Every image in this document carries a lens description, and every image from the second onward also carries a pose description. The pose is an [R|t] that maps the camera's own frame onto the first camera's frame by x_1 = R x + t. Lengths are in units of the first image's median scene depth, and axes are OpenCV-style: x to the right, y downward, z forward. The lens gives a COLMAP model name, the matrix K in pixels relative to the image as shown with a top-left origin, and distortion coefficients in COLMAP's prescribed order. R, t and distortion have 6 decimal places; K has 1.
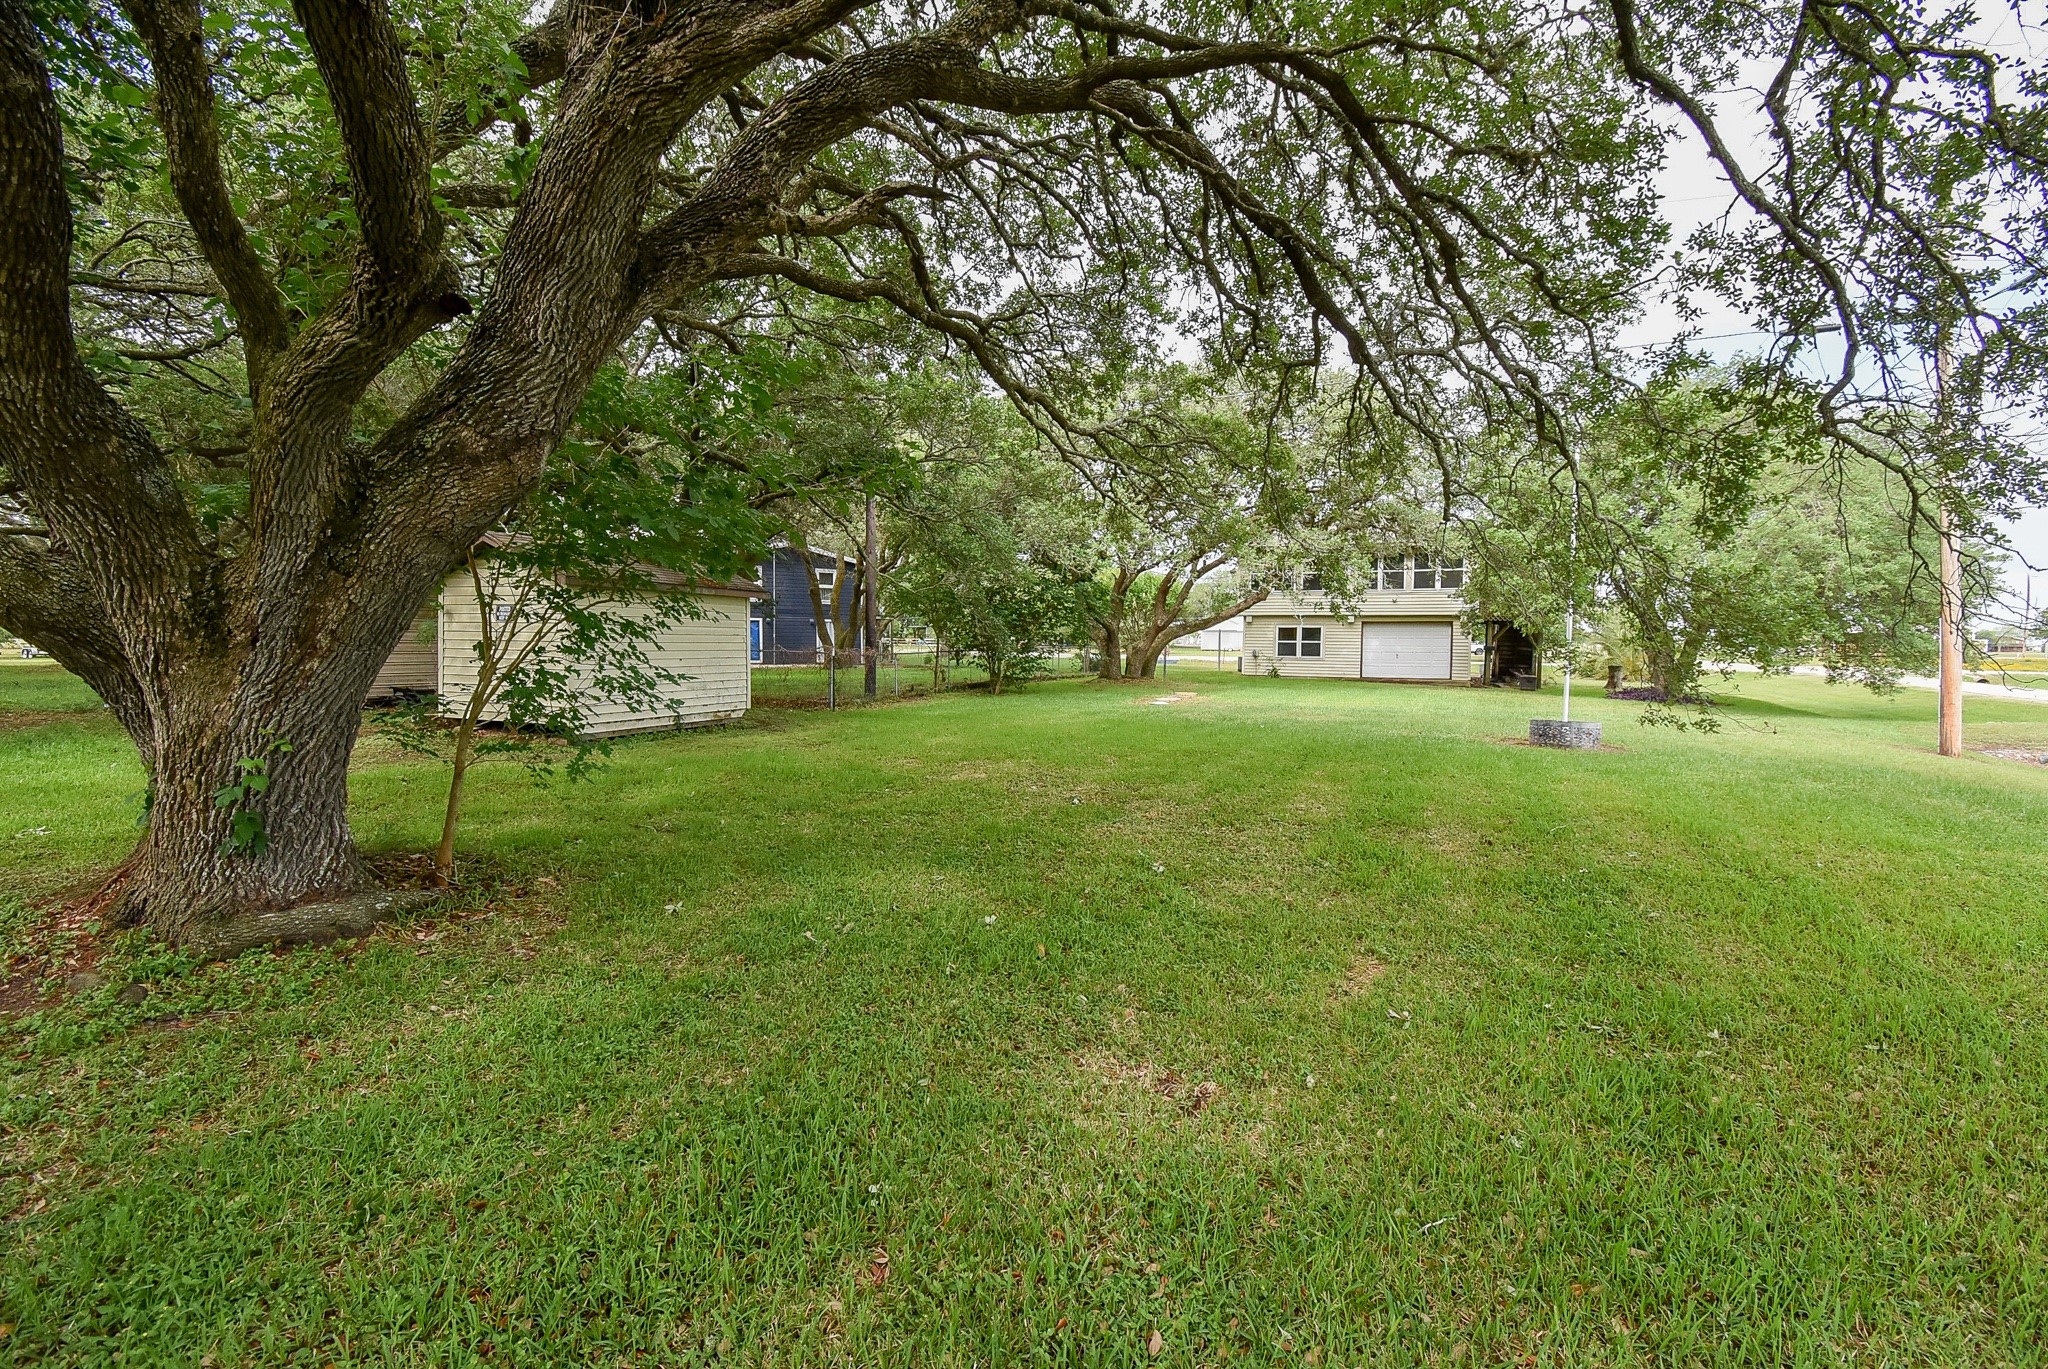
lens RADIAL K [[916.5, 0, 1021.5], [0, 916.5, 690.9], [0, 0, 1]] dist [0.011775, -0.001136]
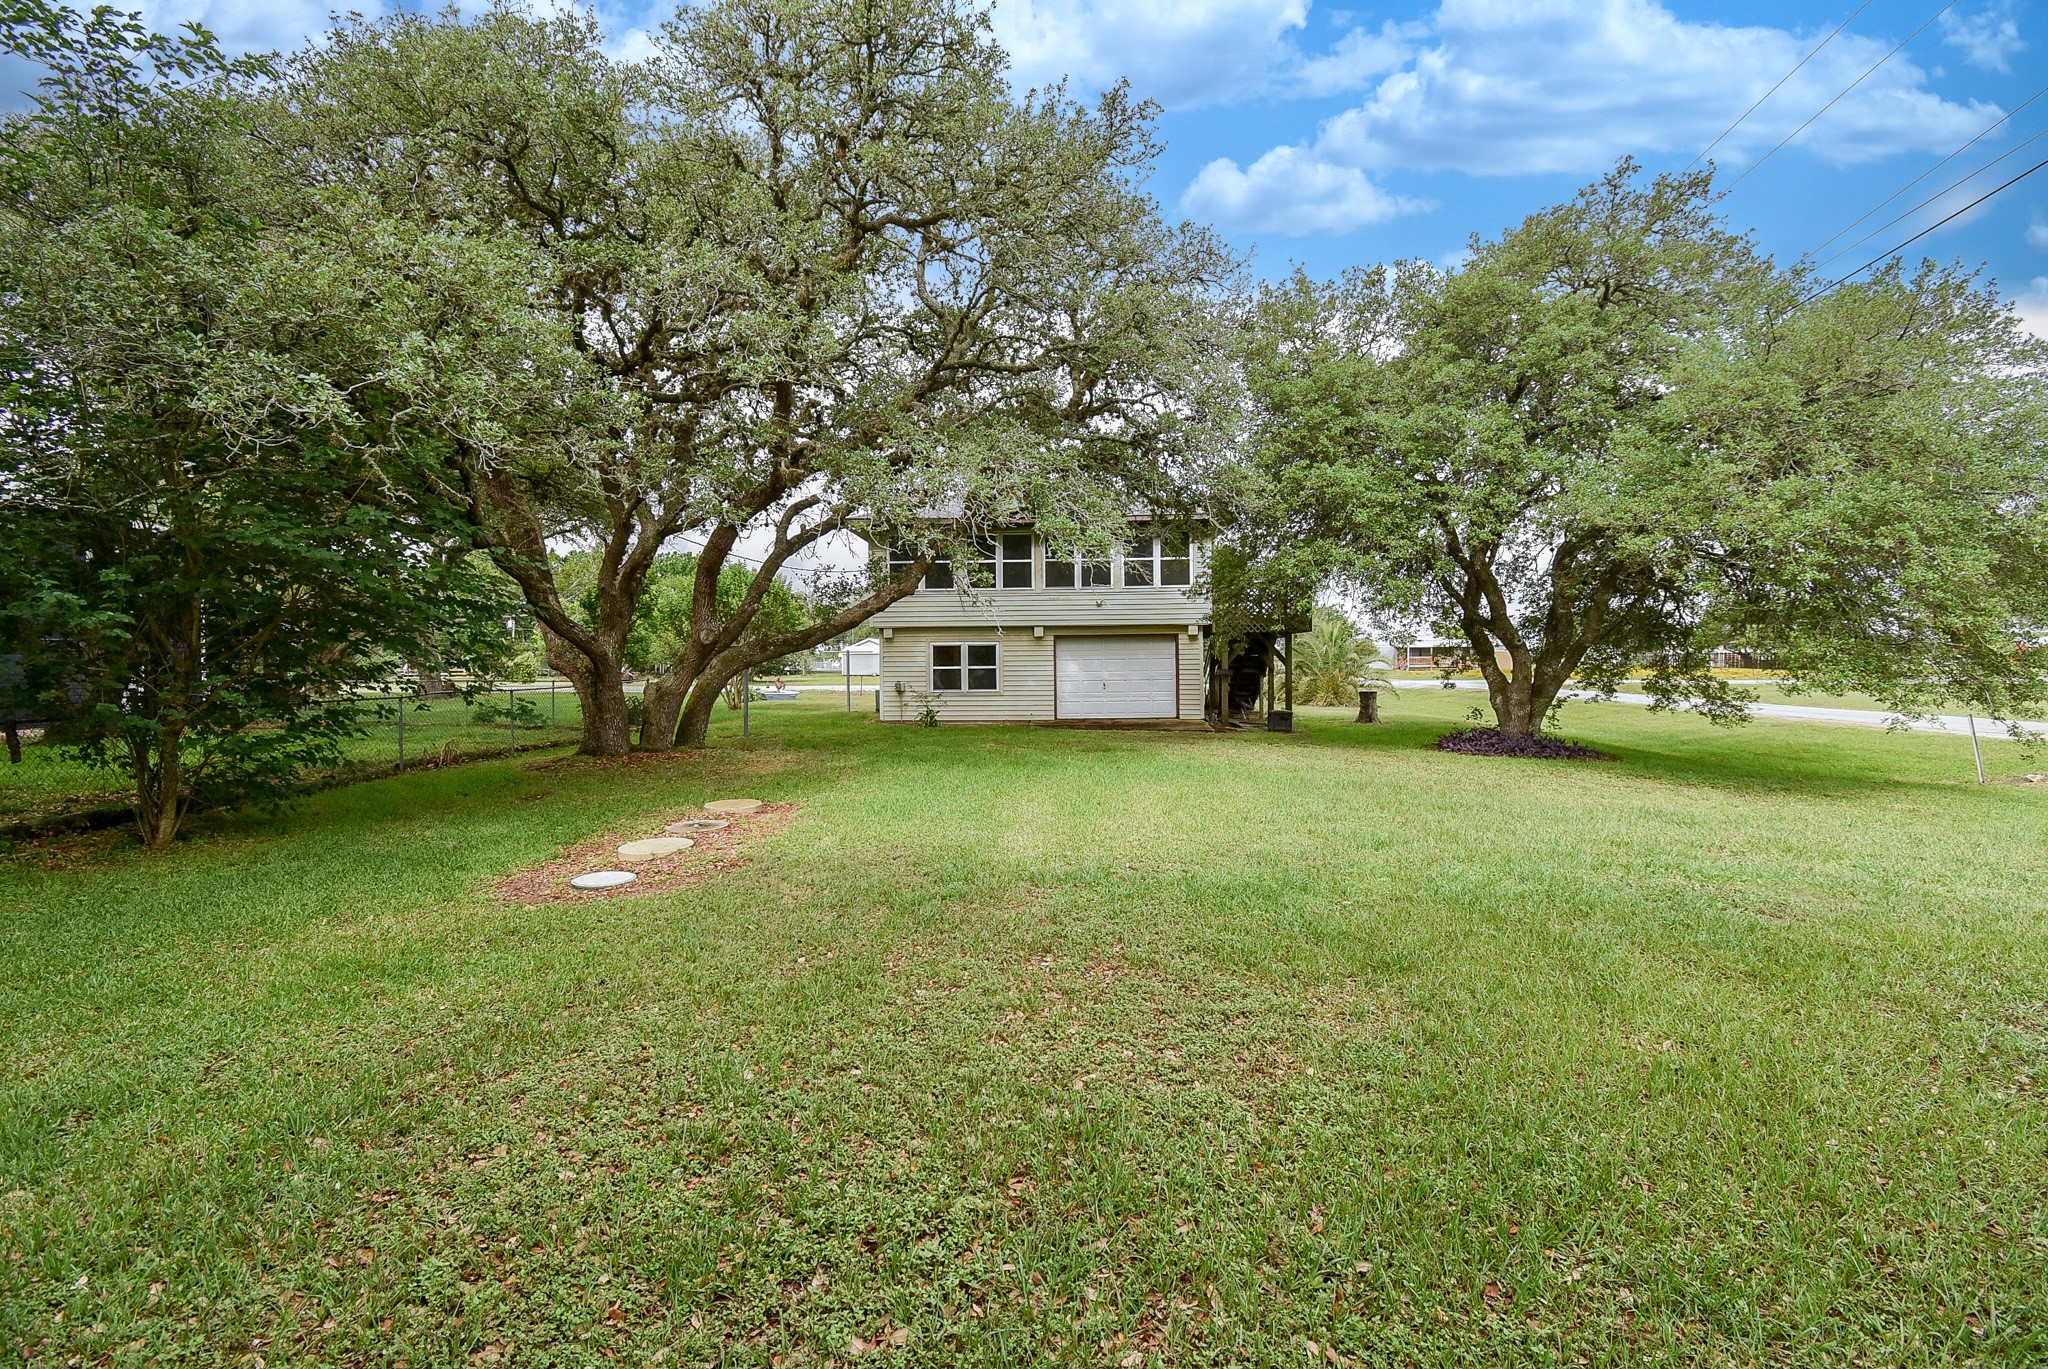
lens RADIAL K [[916.5, 0, 1019.8], [0, 916.5, 677.3], [0, 0, 1]] dist [0.011775, -0.001136]
pose [[0.929297, -0.024205, 0.368539, 0.104909], [0.038868, 0.998718, -0.032414, -0.025619], [-0.367282, 0.044447, 0.929047, 0.403807]]
